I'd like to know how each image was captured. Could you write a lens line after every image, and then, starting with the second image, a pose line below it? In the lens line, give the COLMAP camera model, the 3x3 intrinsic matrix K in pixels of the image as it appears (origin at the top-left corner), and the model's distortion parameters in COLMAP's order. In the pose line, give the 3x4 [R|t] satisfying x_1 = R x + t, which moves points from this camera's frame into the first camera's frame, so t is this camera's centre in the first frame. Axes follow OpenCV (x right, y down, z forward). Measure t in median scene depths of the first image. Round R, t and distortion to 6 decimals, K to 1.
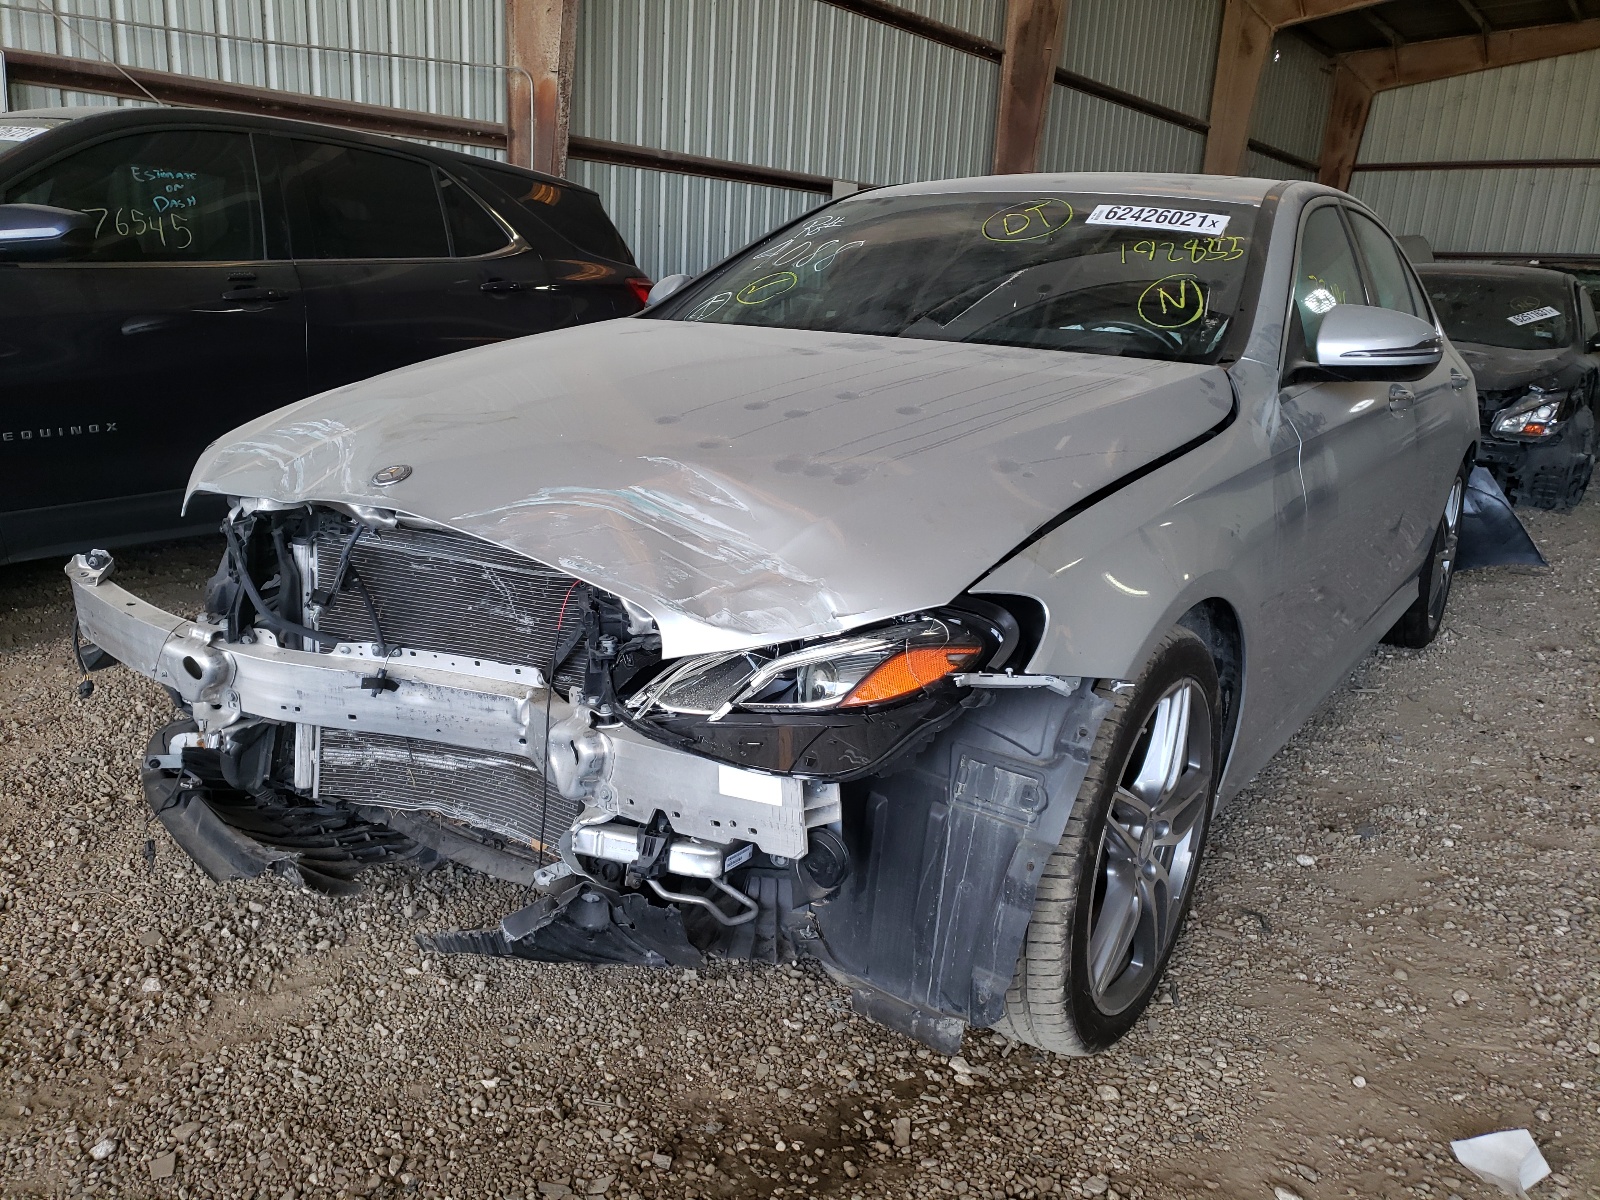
lens RADIAL K [[1218.4, 0, 788.4], [0, 1218.4, 612.0], [0, 0, 1]] dist [0.045557, -0.036143]
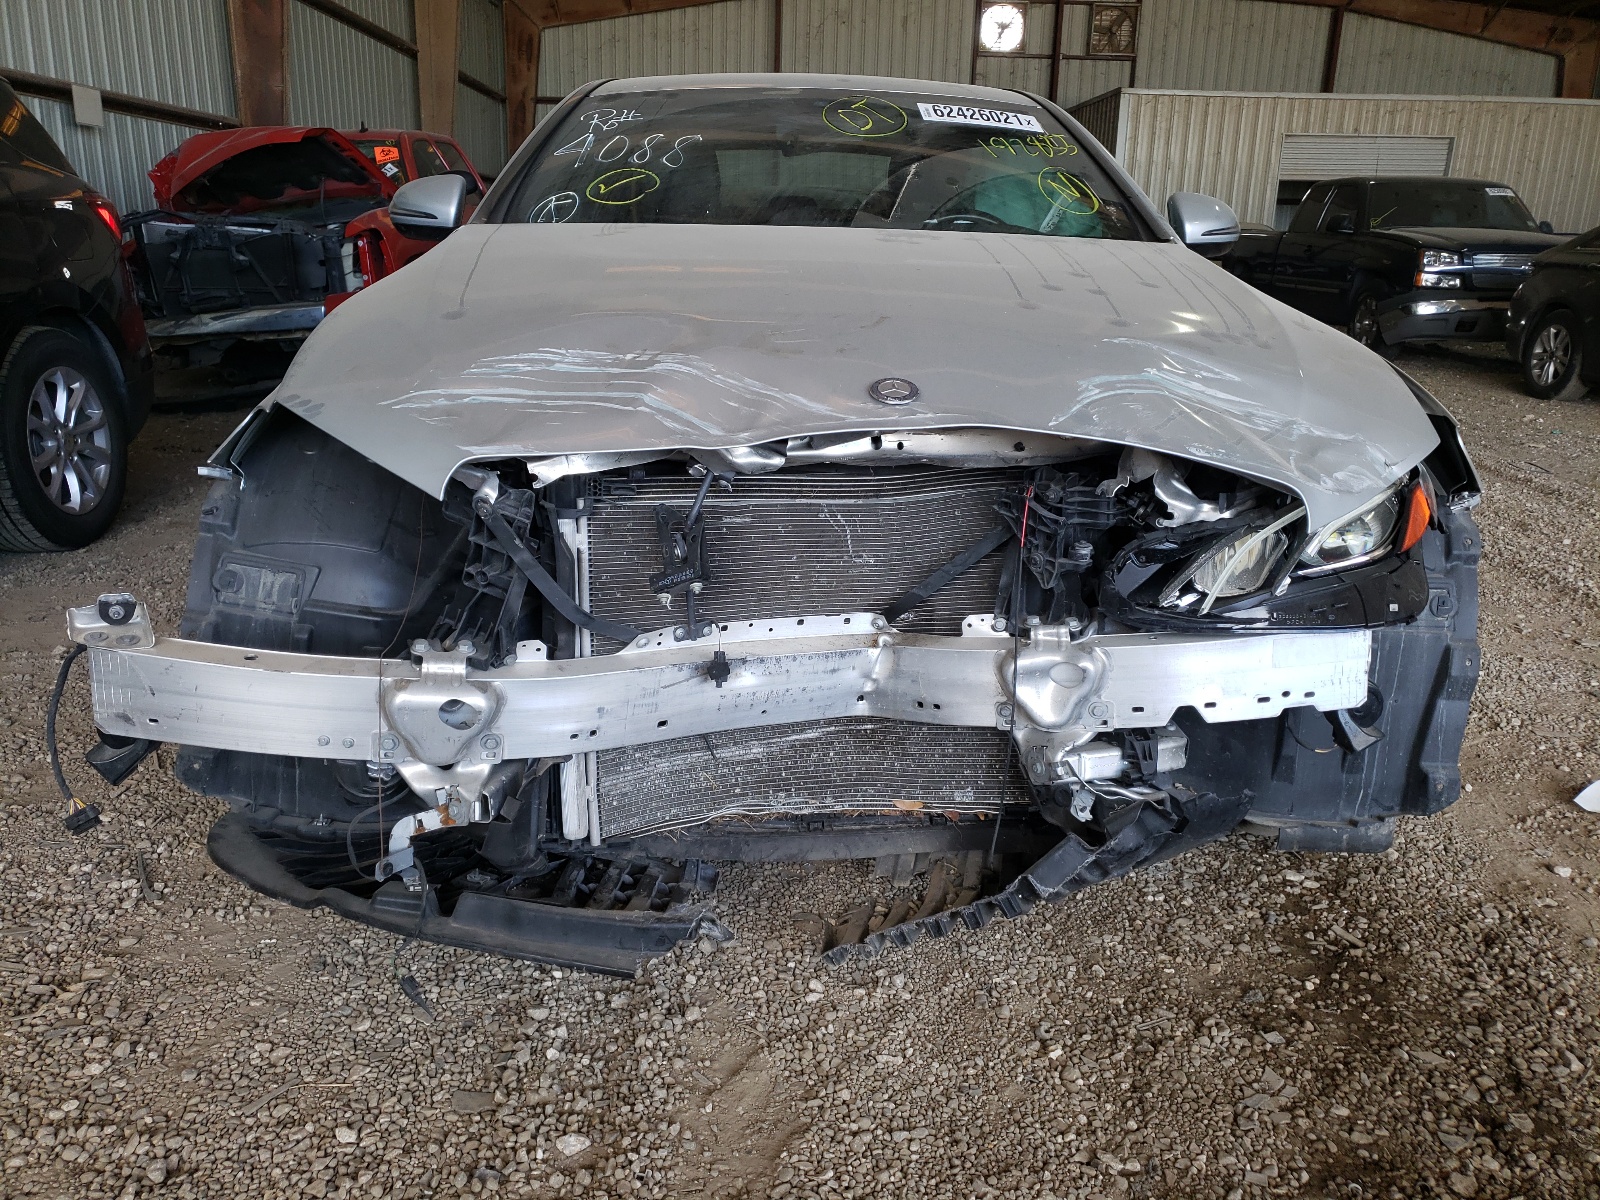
lens RADIAL K [[1218.4, 0, 794.3], [0, 1218.4, 595.3], [0, 0, 1]] dist [0.045557, -0.036143]
pose [[0.799411, -0.194665, 0.568373, -0.715122], [0.172482, 0.980588, 0.093253, -0.054009], [-0.575493, 0.023487, 0.817469, 0.307408]]
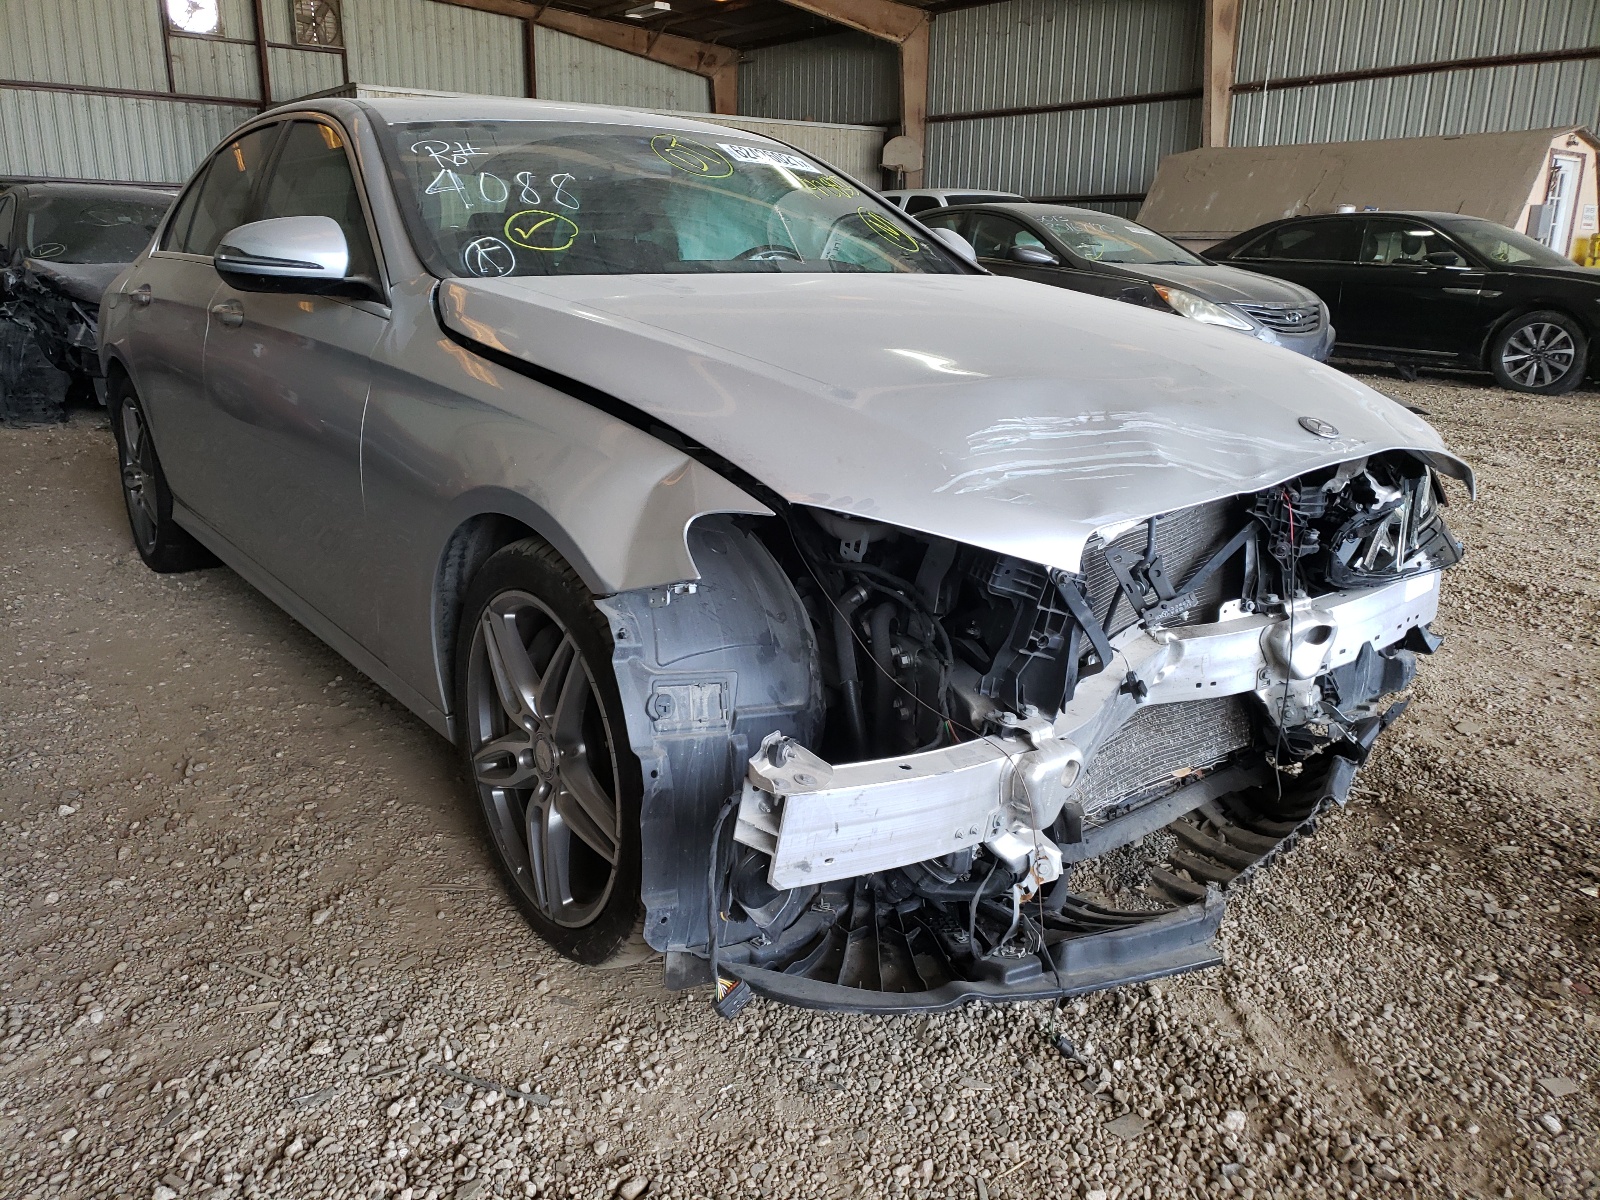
lens RADIAL K [[1218.4, 0, 798.3], [0, 1218.4, 587.8], [0, 0, 1]] dist [0.045557, -0.036143]
pose [[0.330799, -0.293313, 0.896961, -1.161325], [0.254769, 0.942937, 0.214389, -0.256881], [-0.908661, 0.157598, 0.386649, 0.834644]]
